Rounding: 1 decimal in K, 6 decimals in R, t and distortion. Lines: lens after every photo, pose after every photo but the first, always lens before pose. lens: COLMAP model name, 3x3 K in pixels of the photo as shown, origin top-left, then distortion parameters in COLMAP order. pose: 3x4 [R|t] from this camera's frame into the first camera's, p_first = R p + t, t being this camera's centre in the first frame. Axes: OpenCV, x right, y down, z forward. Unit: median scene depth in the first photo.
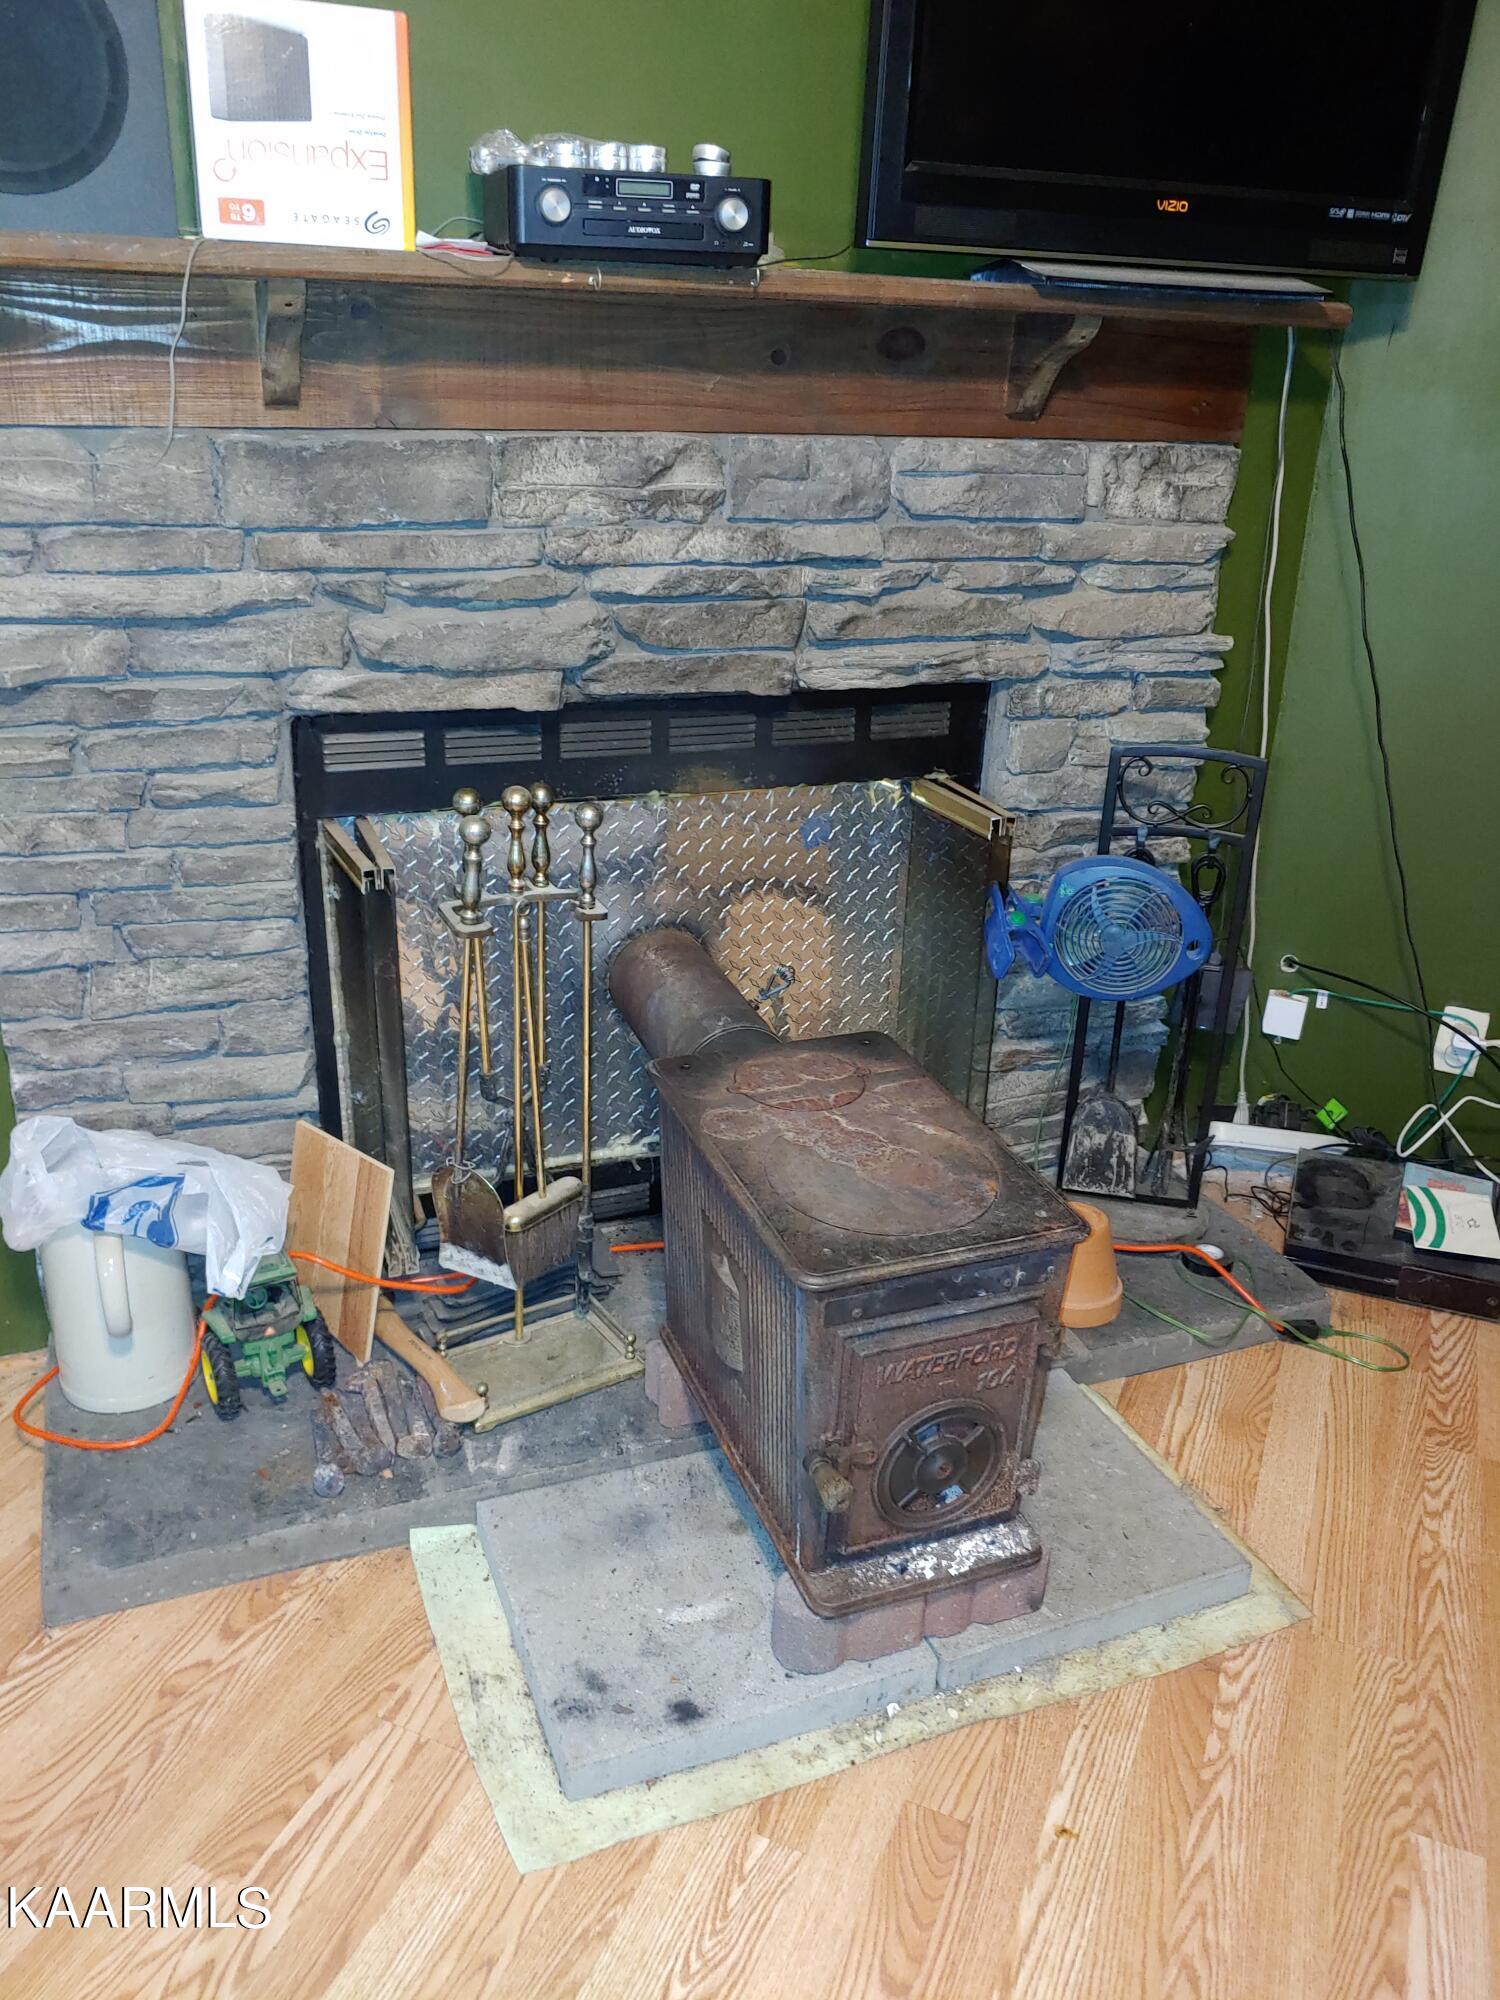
lens RADIAL K [[1517.9, 0, 777.3], [0, 1517.9, 1004.2], [0, 0, 1]] dist [0.004556, -0.004960]
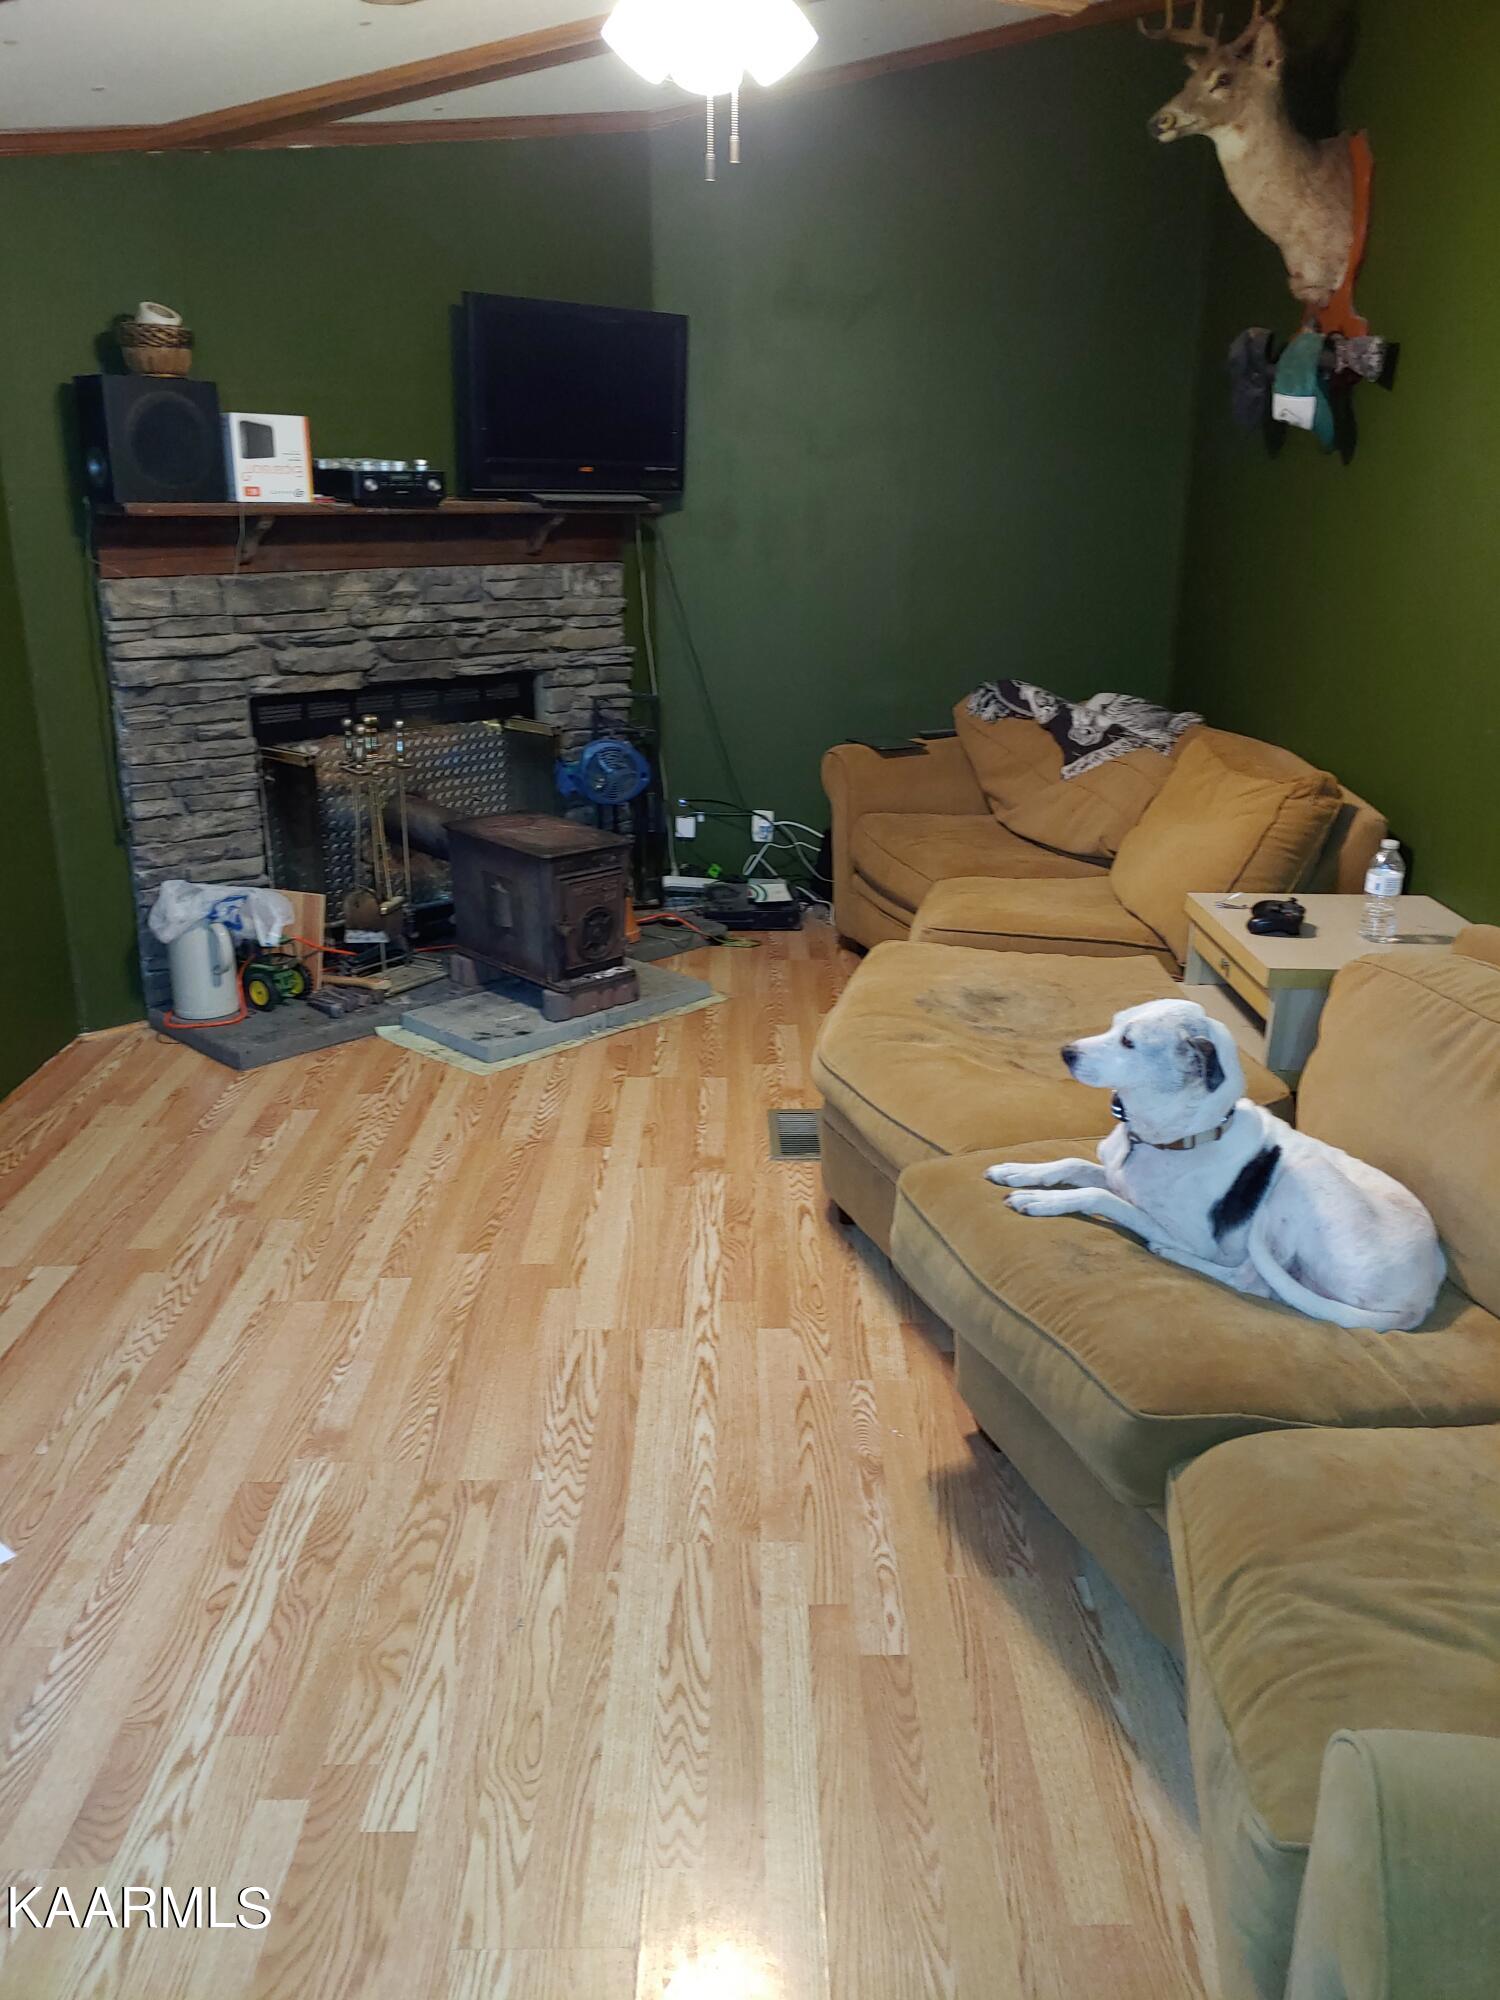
lens RADIAL K [[1517.9, 0, 777.3], [0, 1517.9, 1004.2], [0, 0, 1]] dist [0.004556, -0.004960]
pose [[0.911998, -0.152013, 0.380988, -0.516264], [0.176614, 0.983816, -0.030234, 0.448057], [-0.370226, 0.094861, 0.924086, -1.283183]]
